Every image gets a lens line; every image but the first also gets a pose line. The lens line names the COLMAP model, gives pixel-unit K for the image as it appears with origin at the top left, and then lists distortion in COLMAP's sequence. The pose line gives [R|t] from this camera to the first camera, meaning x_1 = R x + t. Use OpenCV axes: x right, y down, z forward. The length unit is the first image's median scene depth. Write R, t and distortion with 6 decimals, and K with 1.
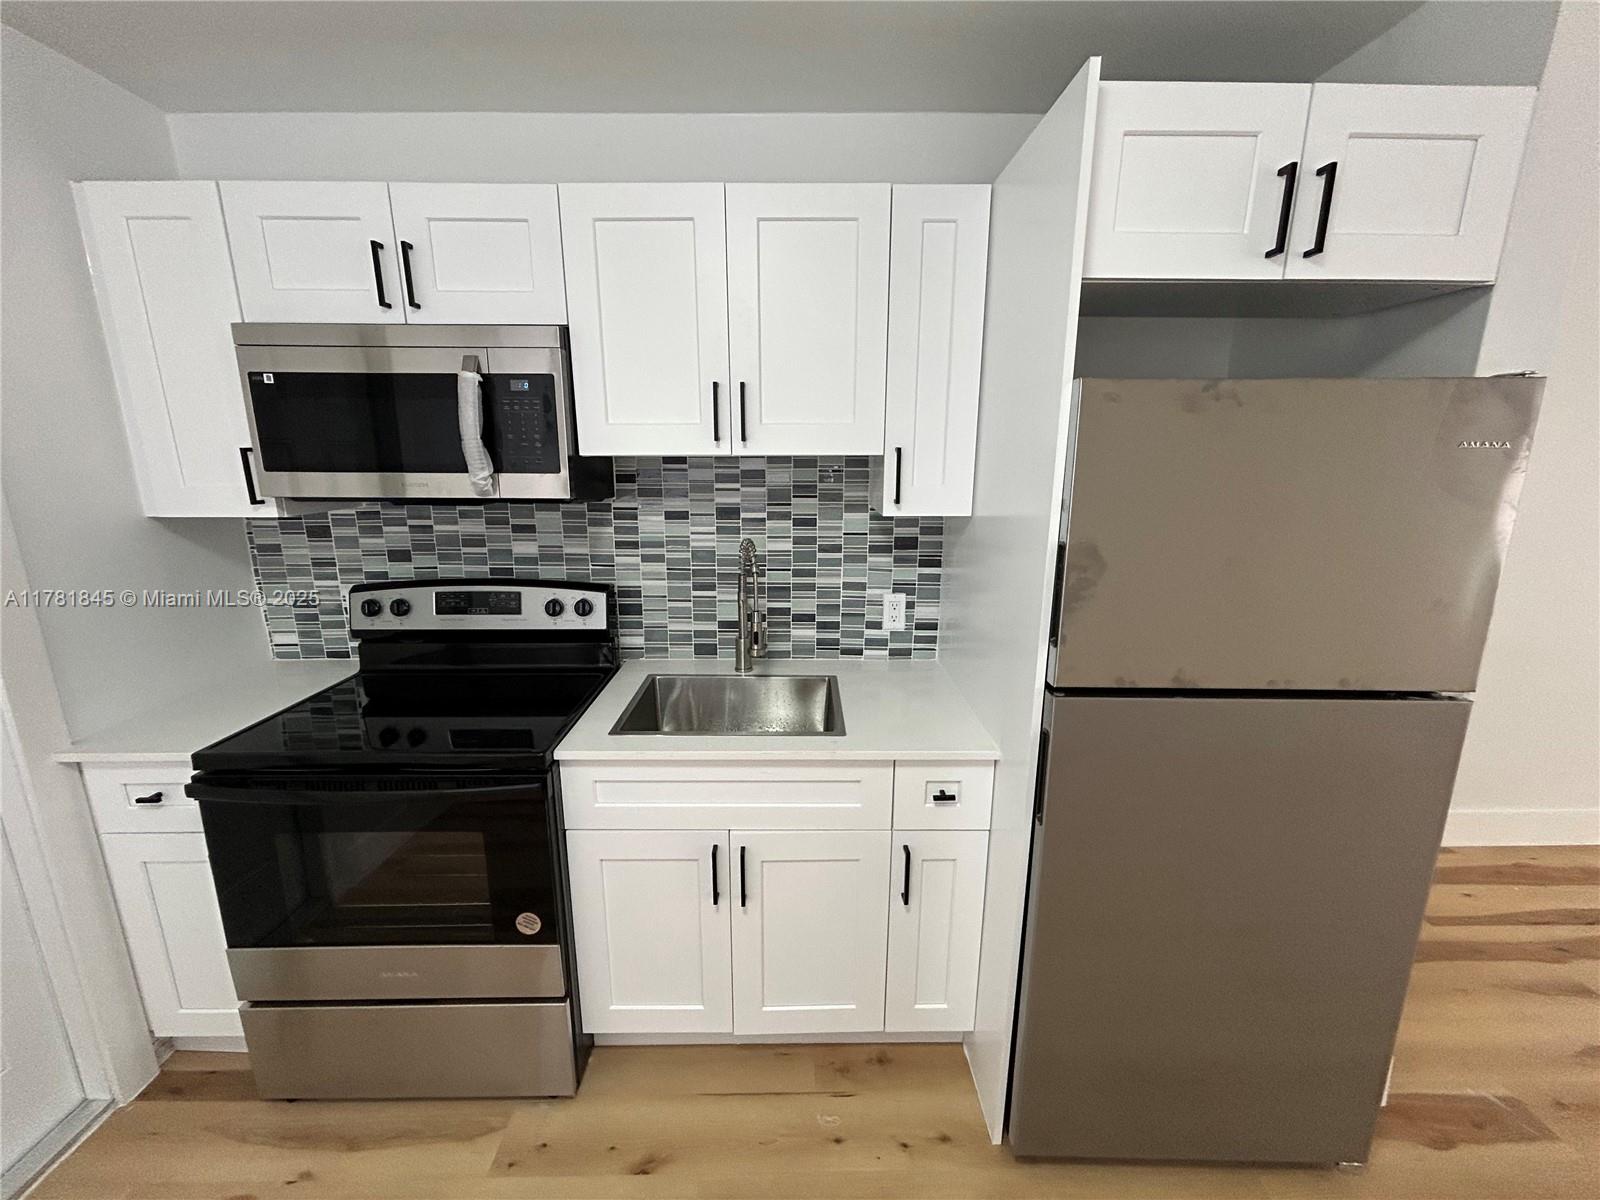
lens RADIAL K [[650.3, 0, 797.9], [0, 650.3, 597.6], [0, 0, 1]] dist [-0.002724, 0.001782]
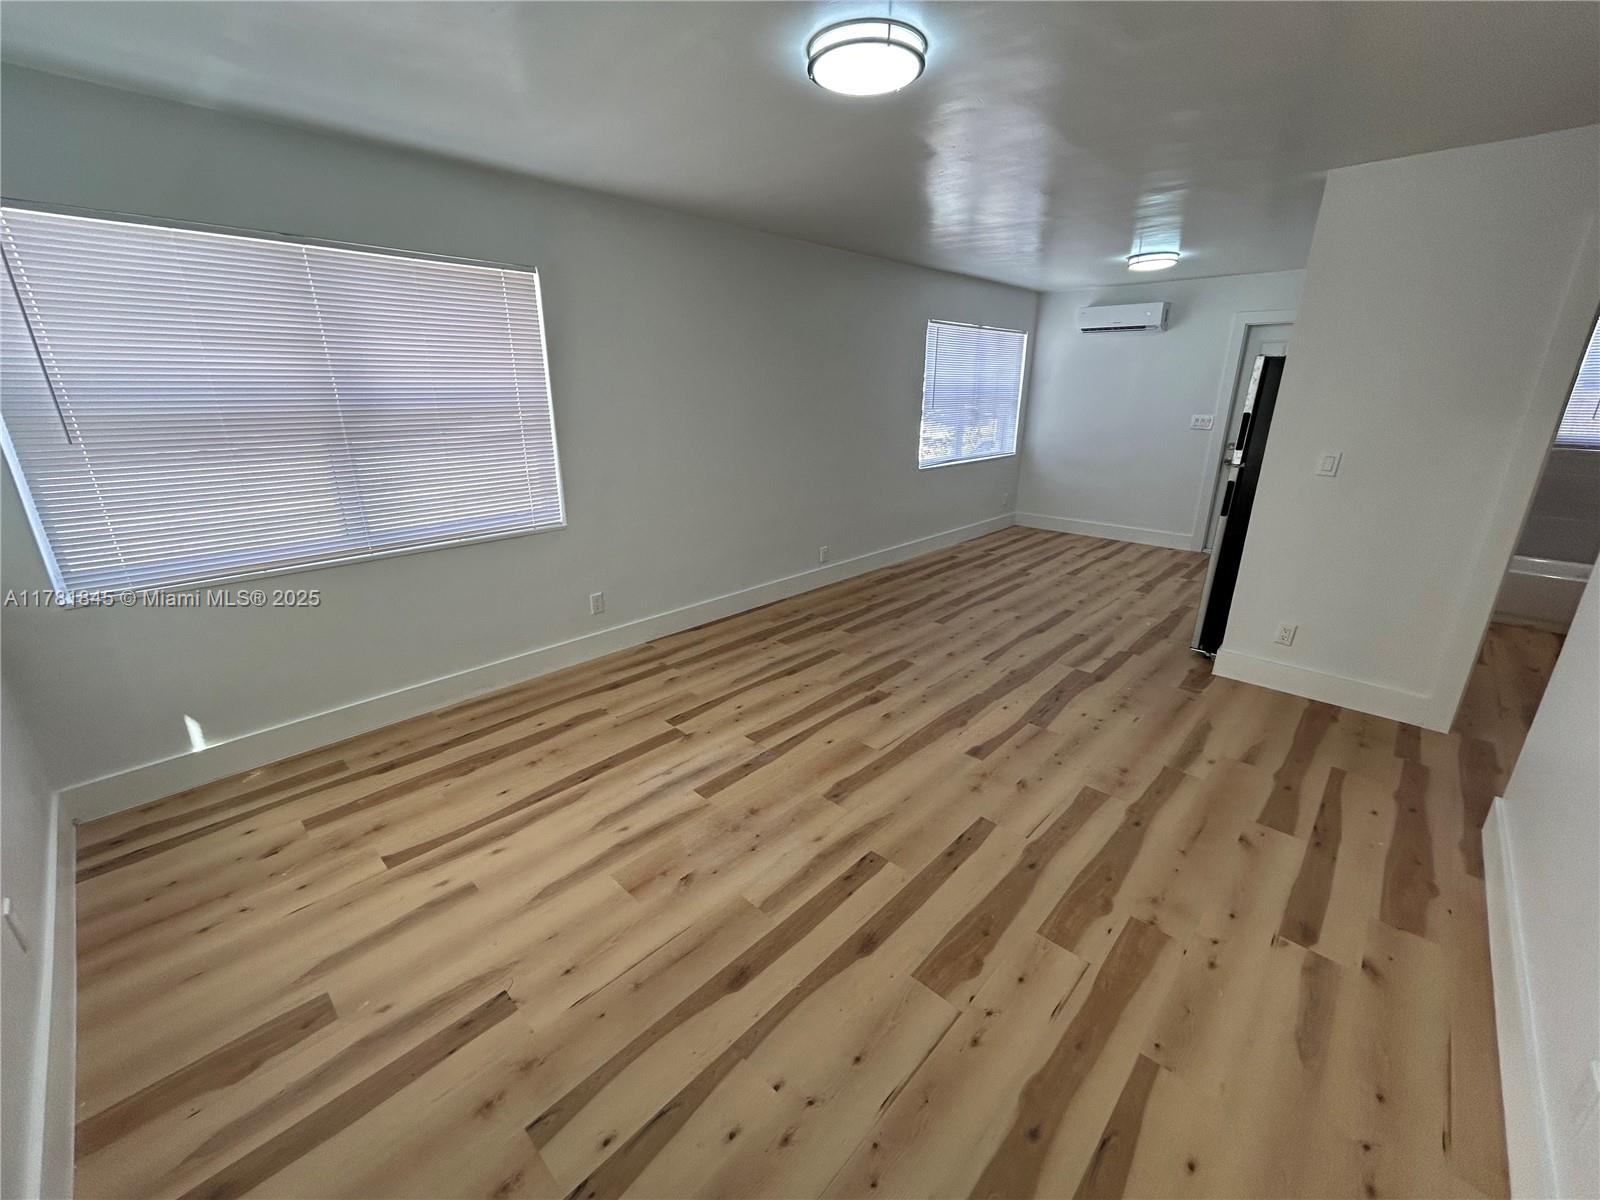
lens RADIAL K [[650.3, 0, 797.9], [0, 650.3, 597.6], [0, 0, 1]] dist [-0.002724, 0.001782]
pose [[-0.697850, 0.222603, -0.680774, 2.758712], [-0.163132, 0.876098, 0.453695, -0.204826], [0.697419, 0.427668, -0.575072, 0.955063]]
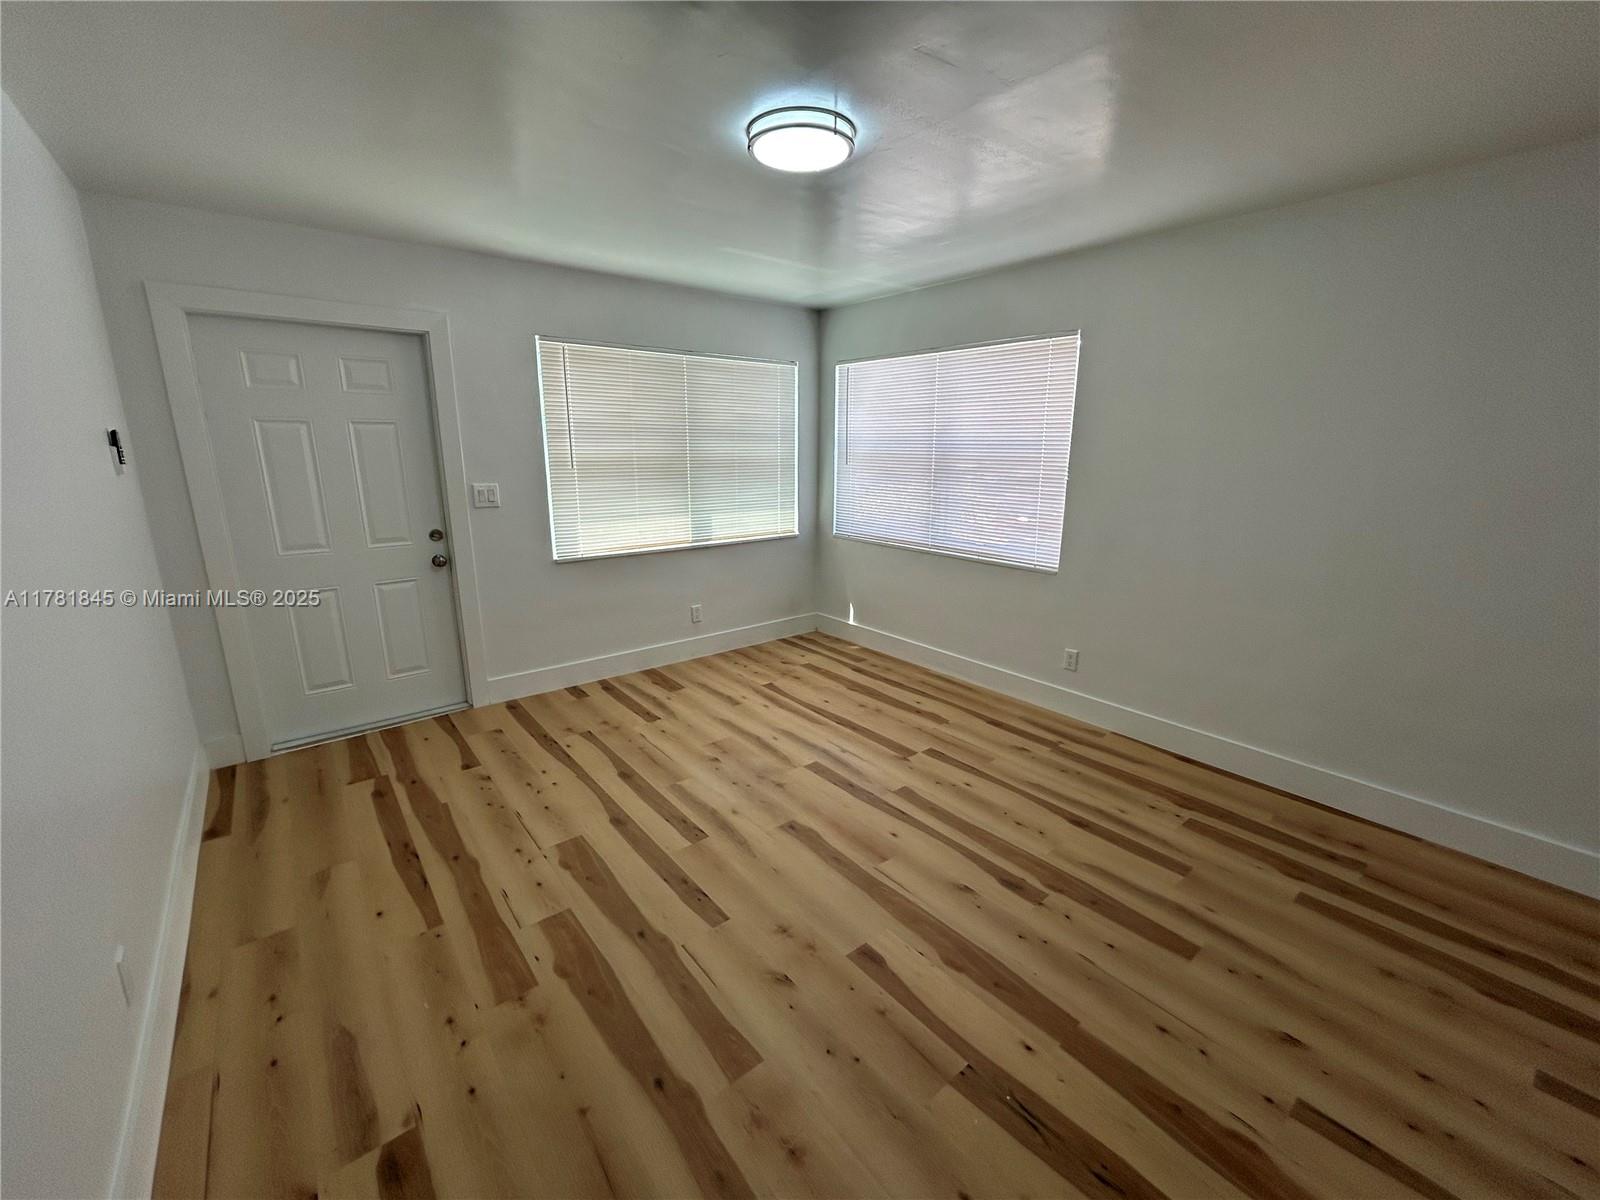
lens RADIAL K [[645.5, 0, 797.6], [0, 645.5, 601.3], [0, 0, 1]] dist [-0.002151, -0.000027]
pose [[-0.618319, -0.190540, 0.762480, 0.987556], [0.173868, 0.912965, 0.369141, -0.186720], [-0.766454, 0.360818, -0.531374, 0.955785]]
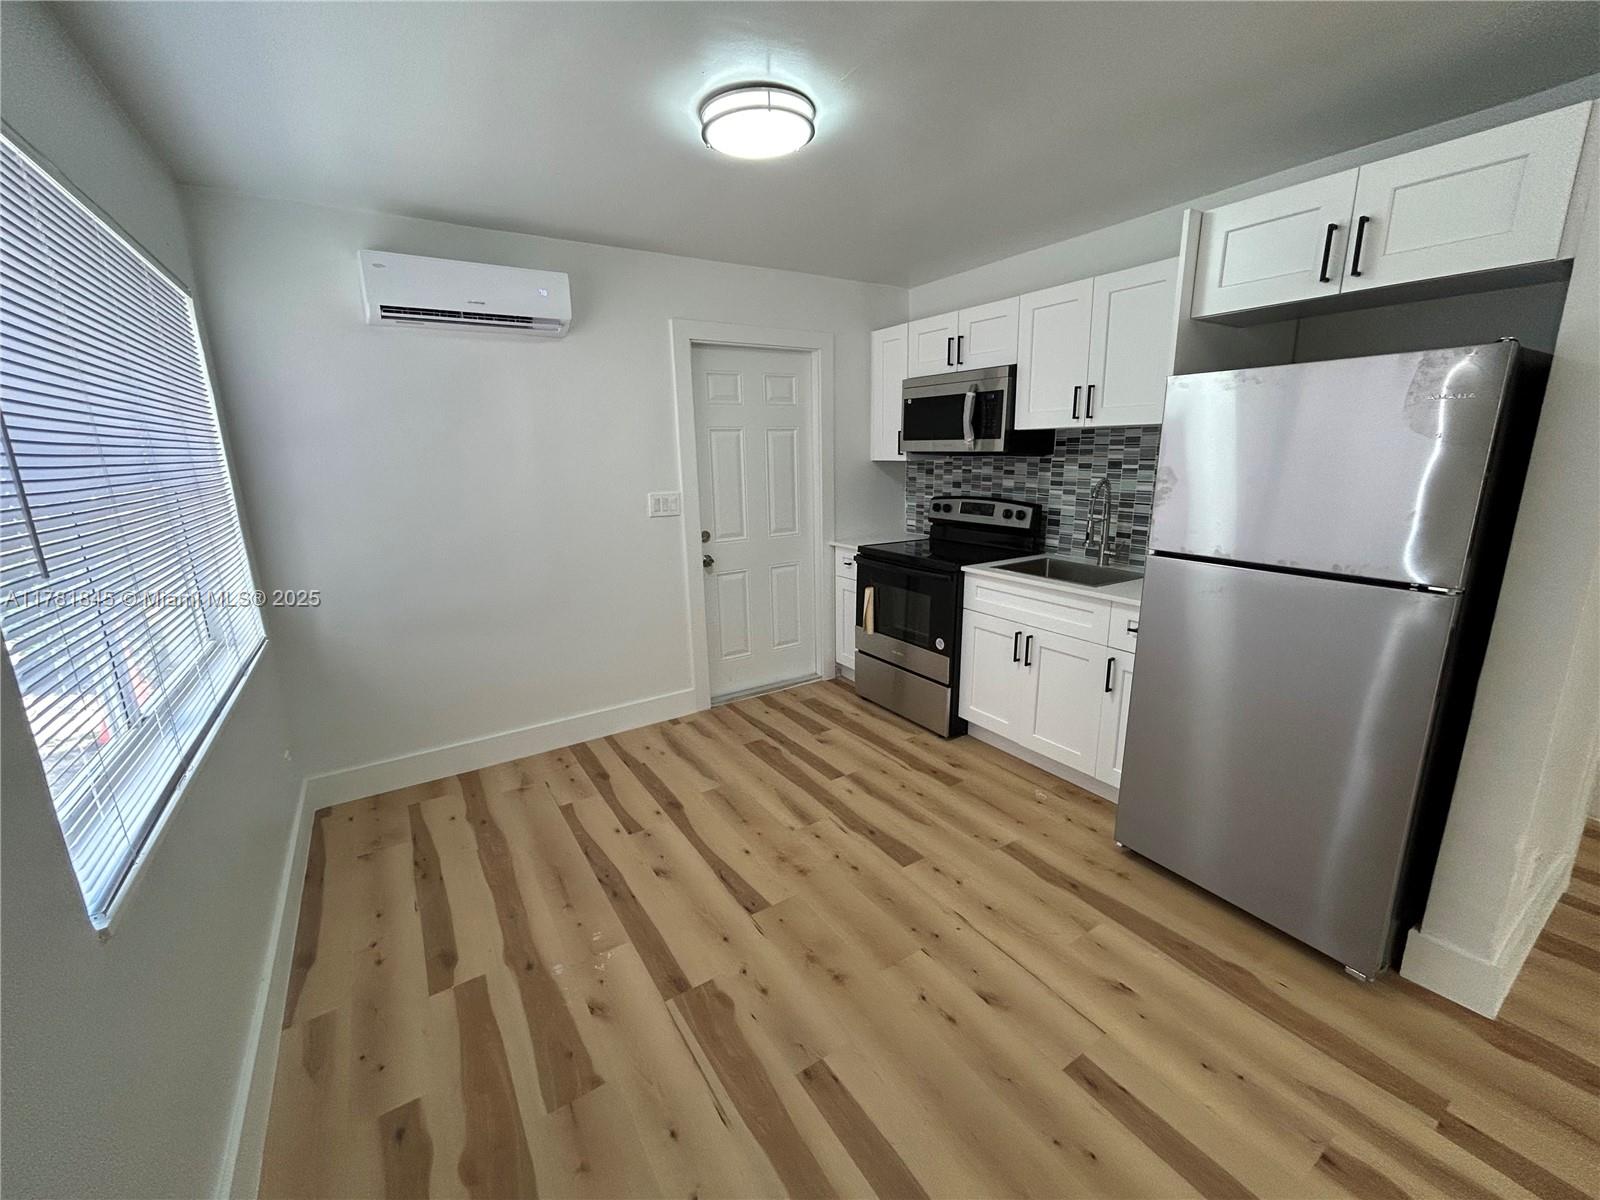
lens RADIAL K [[650.3, 0, 797.9], [0, 650.3, 597.6], [0, 0, 1]] dist [-0.002724, 0.001782]
pose [[0.530748, 0.181089, -0.827957, 0.849840], [-0.169335, 0.979867, 0.105765, 0.148435], [0.830441, 0.084068, 0.550727, -0.474588]]
